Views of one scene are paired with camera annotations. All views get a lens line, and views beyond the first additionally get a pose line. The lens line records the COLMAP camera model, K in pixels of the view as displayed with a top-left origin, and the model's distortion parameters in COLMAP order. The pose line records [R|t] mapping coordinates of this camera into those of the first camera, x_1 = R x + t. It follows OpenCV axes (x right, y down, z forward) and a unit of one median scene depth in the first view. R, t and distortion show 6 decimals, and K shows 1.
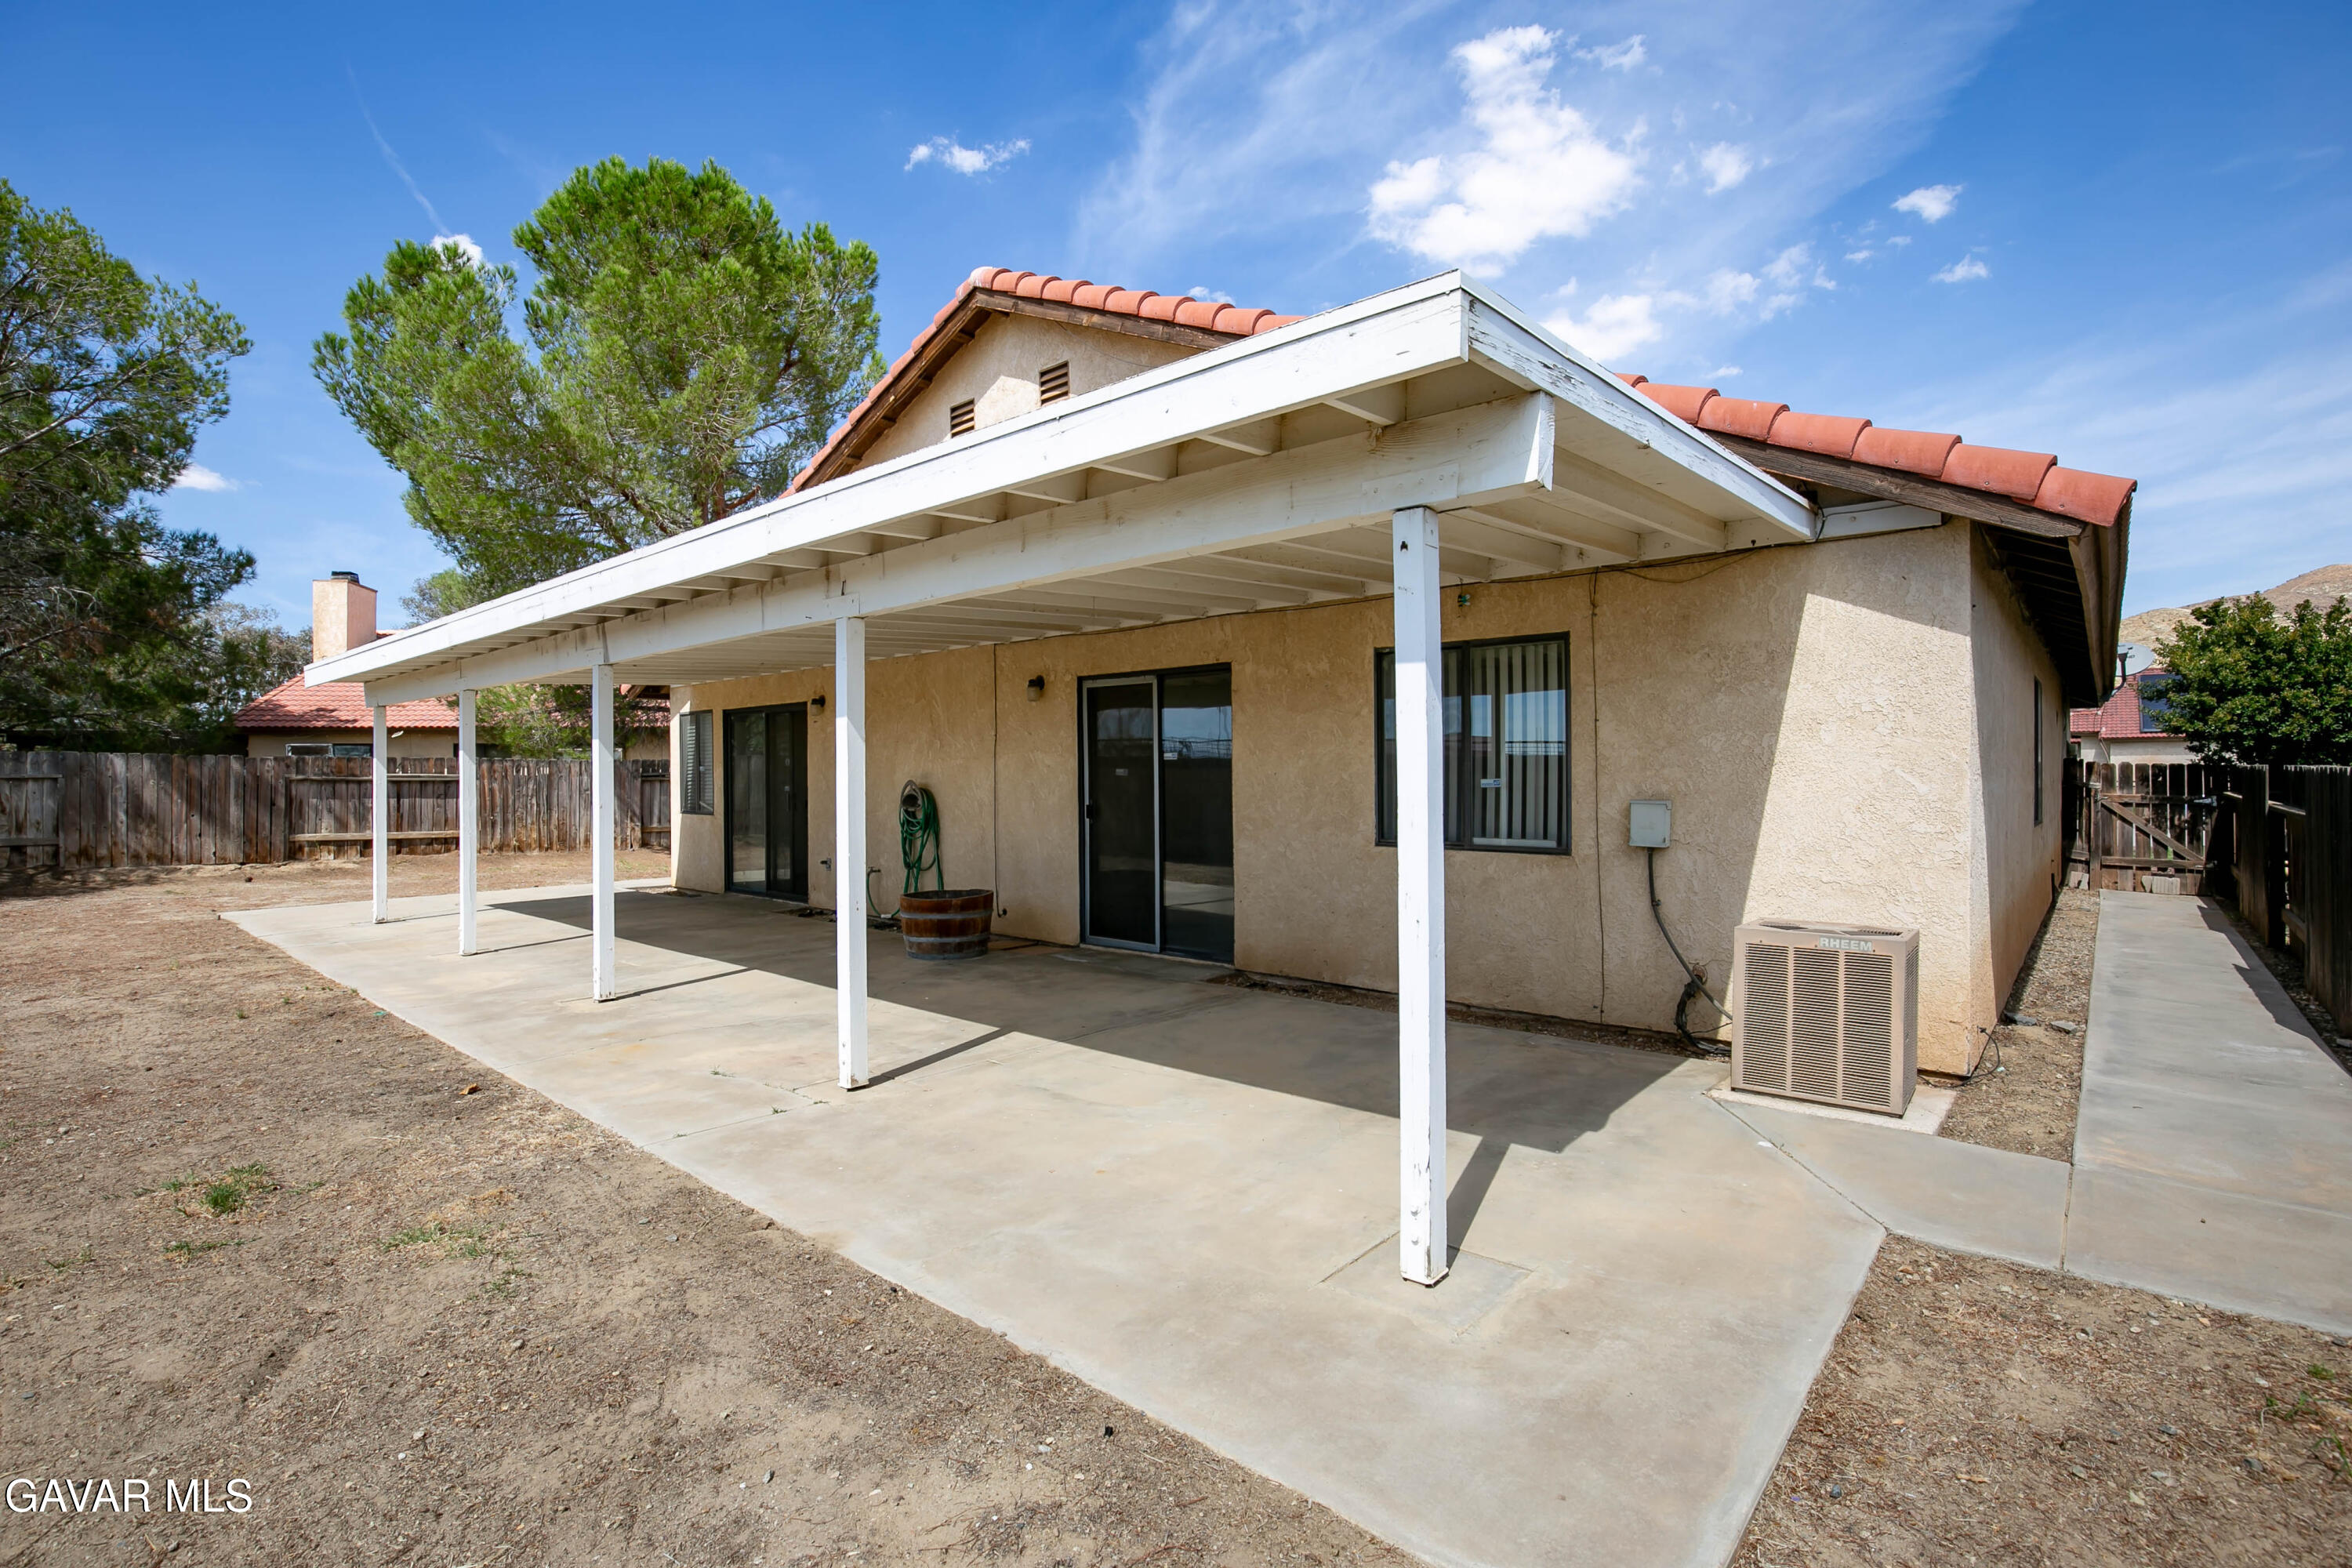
lens RADIAL K [[1107.3, 0, 1176.0], [0, 1107.3, 784.0], [0, 0, 1]] dist [-0.003189, -0.000517]
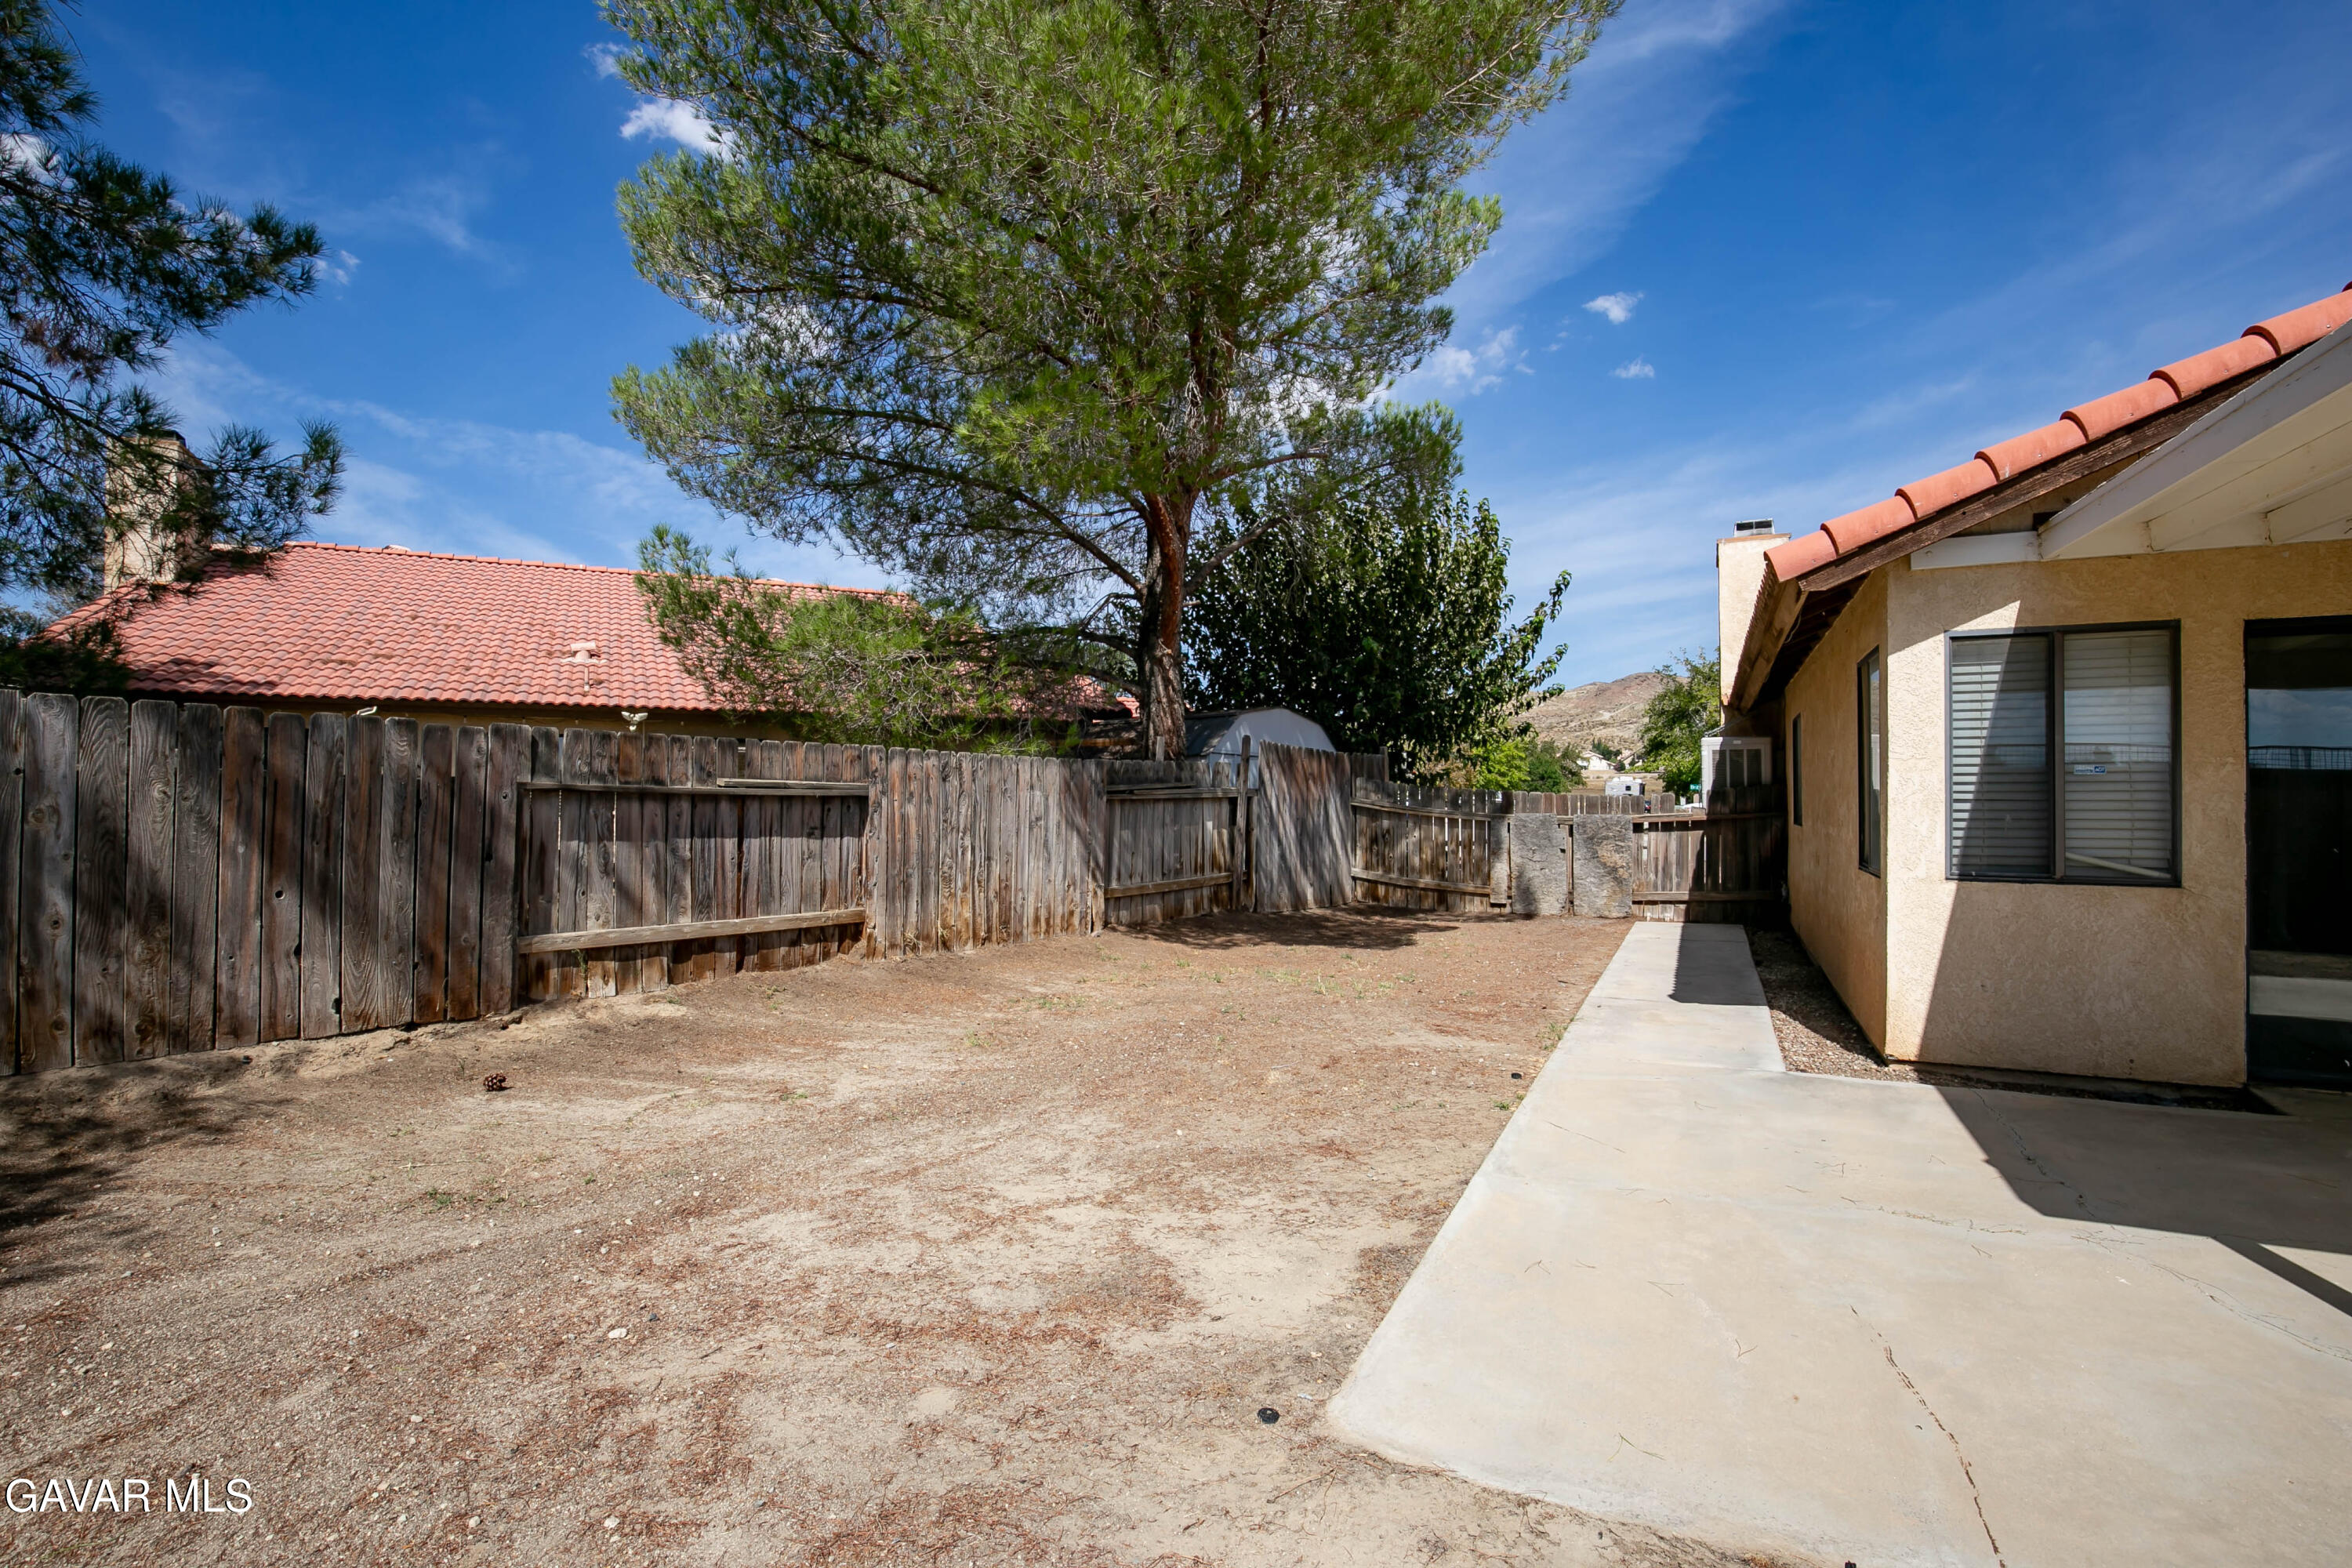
lens RADIAL K [[1076.9, 0, 1175.0], [0, 1076.9, 798.1], [0, 0, 1]] dist [-0.022288, 0.000300]
pose [[0.963454, 0.010997, 0.267647, -0.676552], [-0.009455, 0.999930, -0.007052, -0.000271], [-0.267706, 0.004264, 0.963491, 0.587186]]
